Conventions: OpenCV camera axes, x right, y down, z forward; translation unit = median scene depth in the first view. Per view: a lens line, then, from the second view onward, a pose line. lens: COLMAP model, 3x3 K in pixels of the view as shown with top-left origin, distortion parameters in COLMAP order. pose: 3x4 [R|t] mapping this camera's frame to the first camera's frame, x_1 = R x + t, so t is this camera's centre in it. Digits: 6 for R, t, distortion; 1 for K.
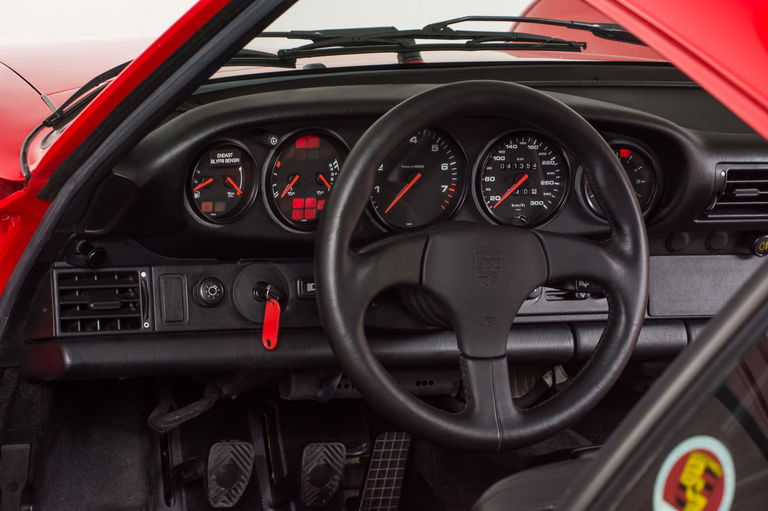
lens RADIAL K [[2333.3, 0, 382.3], [0, 2333.3, 254.3], [0, 0, 1]] dist [0.638260, 0.000000]
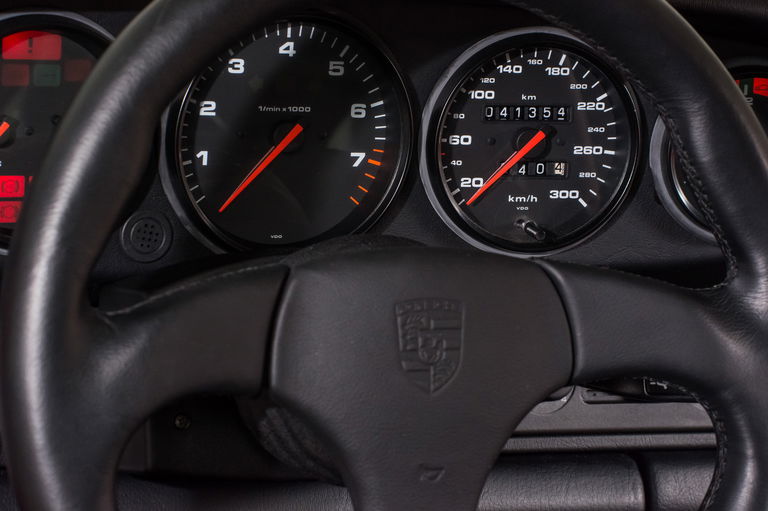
lens RADIAL K [[2676.8, 0, 385.8], [0, 2676.8, 257.2], [0, 0, 1]] dist [0.772025, 0.000000]
pose [[0.999047, 0.019120, -0.039242, 0.052501], [-0.018574, 0.999726, 0.014236, -0.016621], [0.039503, -0.013494, 0.999128, 0.479428]]
